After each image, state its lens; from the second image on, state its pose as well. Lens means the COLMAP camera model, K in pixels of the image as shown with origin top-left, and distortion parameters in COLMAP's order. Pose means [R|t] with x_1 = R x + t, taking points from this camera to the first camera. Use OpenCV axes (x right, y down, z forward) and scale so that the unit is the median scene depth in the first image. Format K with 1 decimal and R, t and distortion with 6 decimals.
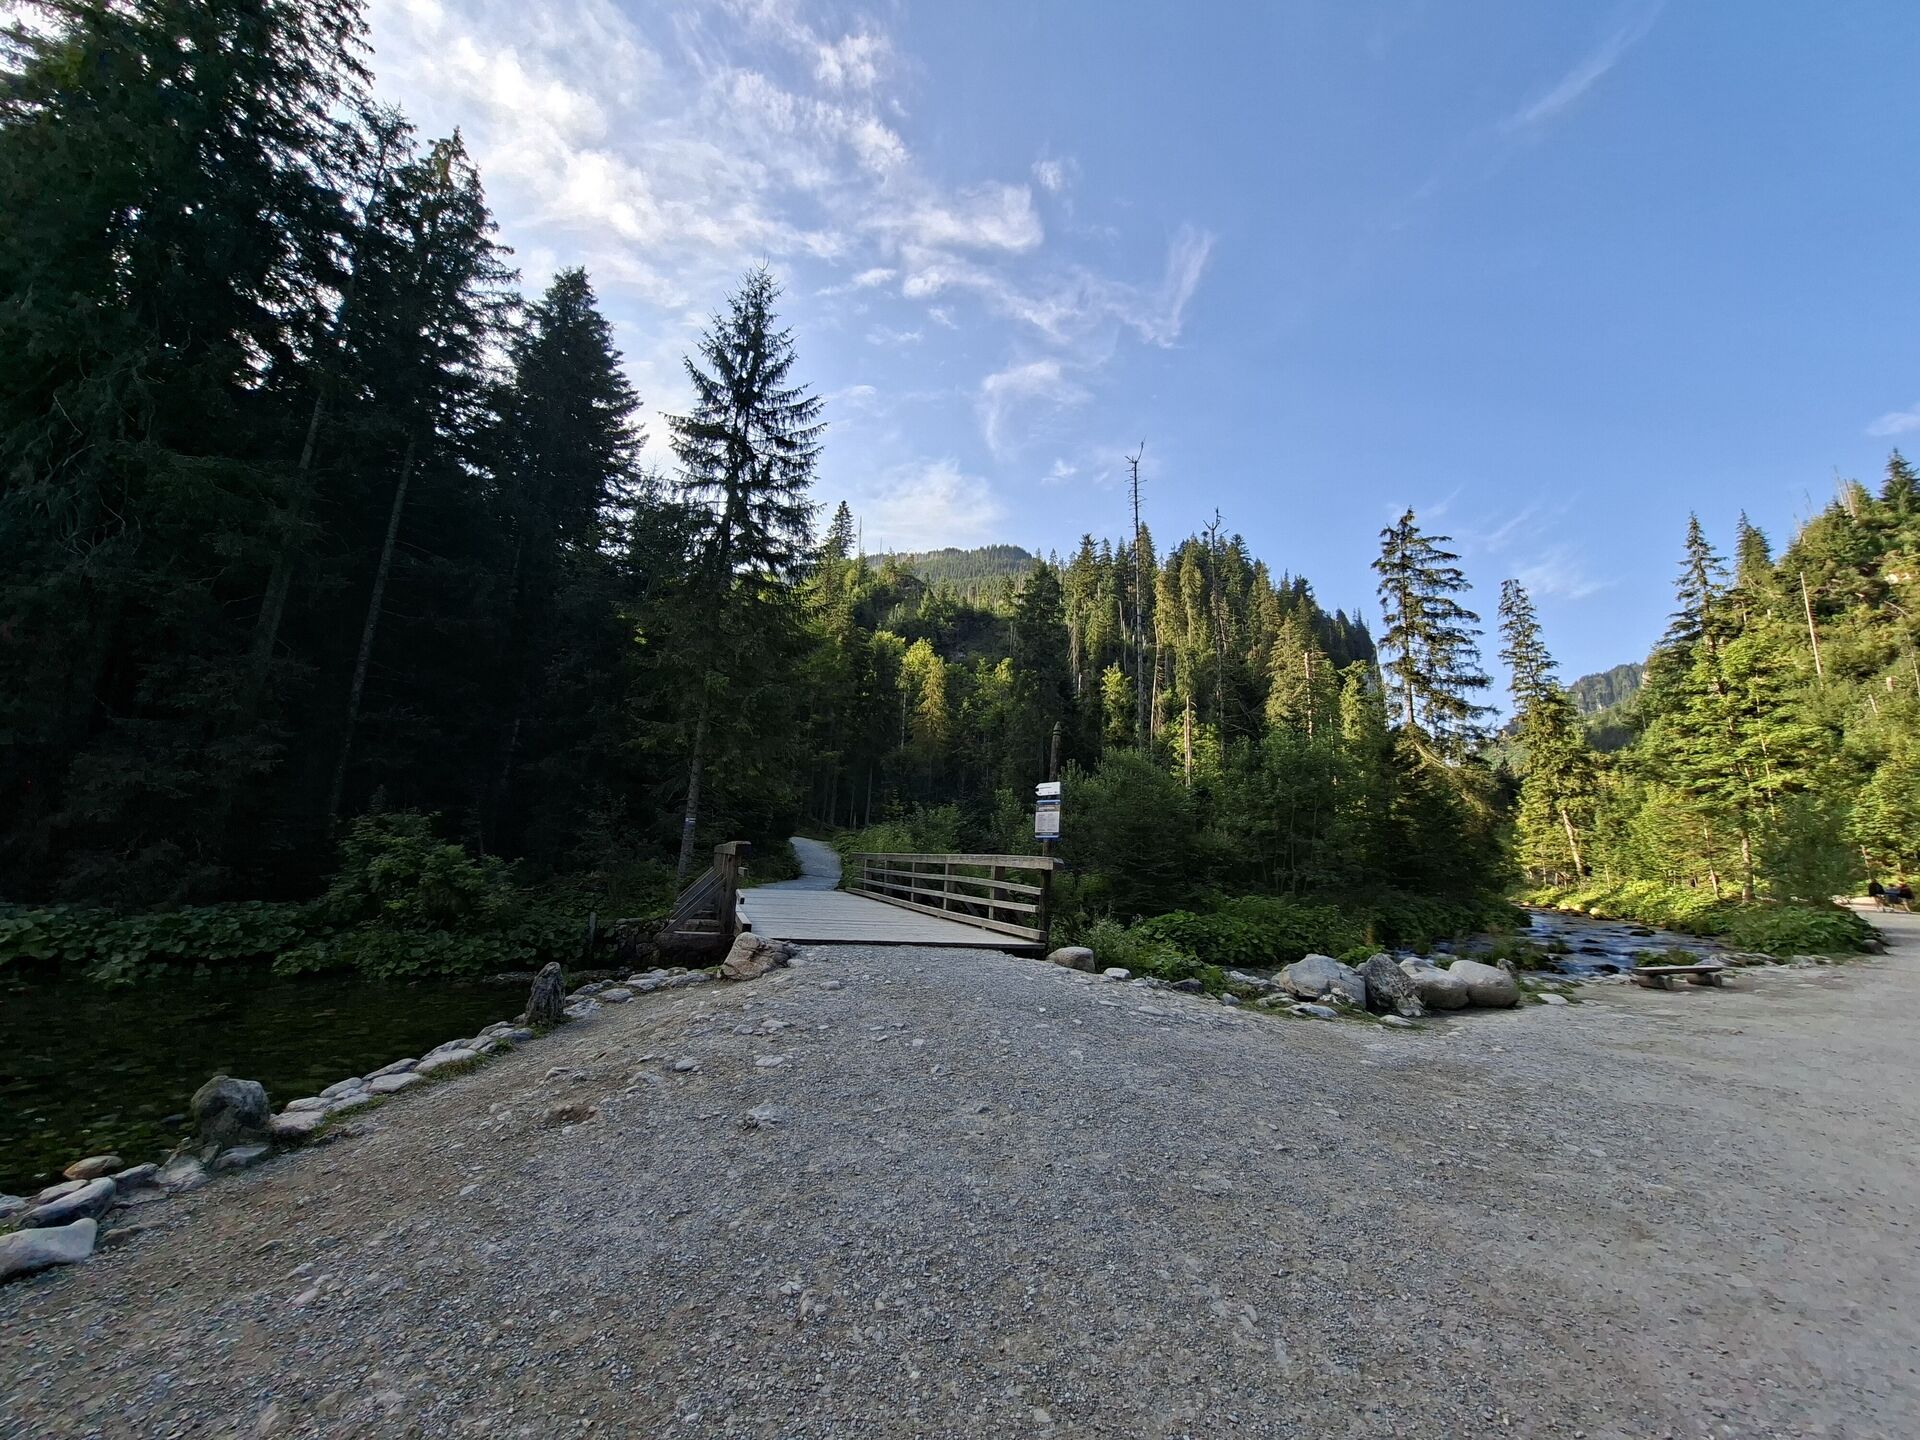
lens RADIAL K [[727.8, 0, 986.0], [0, 727.8, 706.5], [0, 0, 1]] dist [-0.005761, -0.000285]
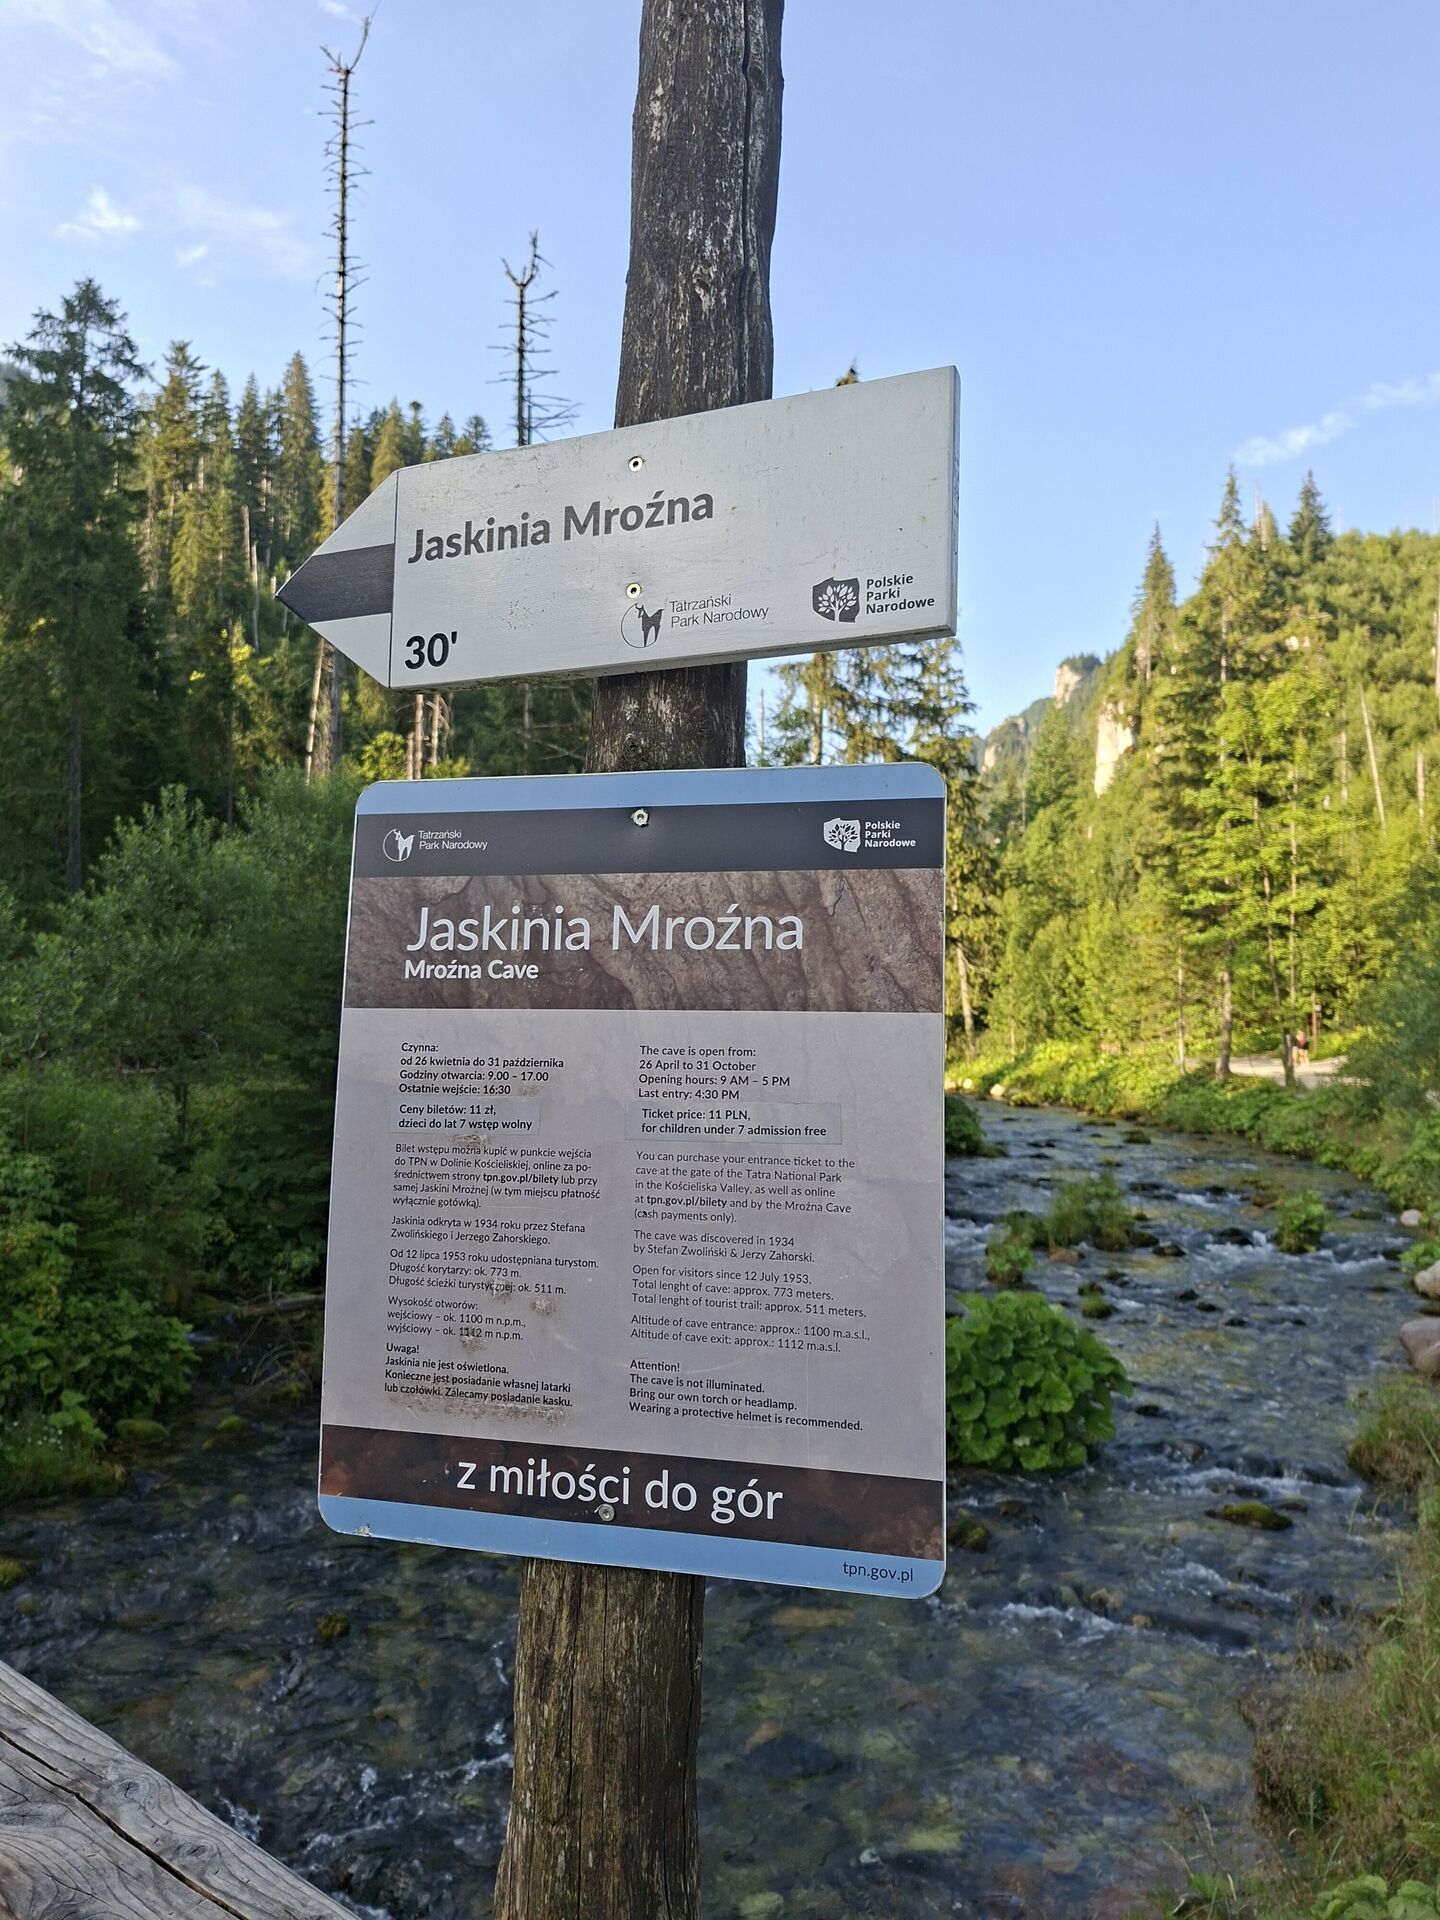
lens RADIAL K [[1290.5, 0, 676.9], [0, 1290.5, 954.6], [0, 0, 1]] dist [0.109615, -0.170496]
pose [[0.870640, 0.004698, 0.491899, 0.006827], [-0.084578, 0.986493, 0.140276, 0.017375], [-0.484596, -0.163734, 0.859278, 0.126565]]
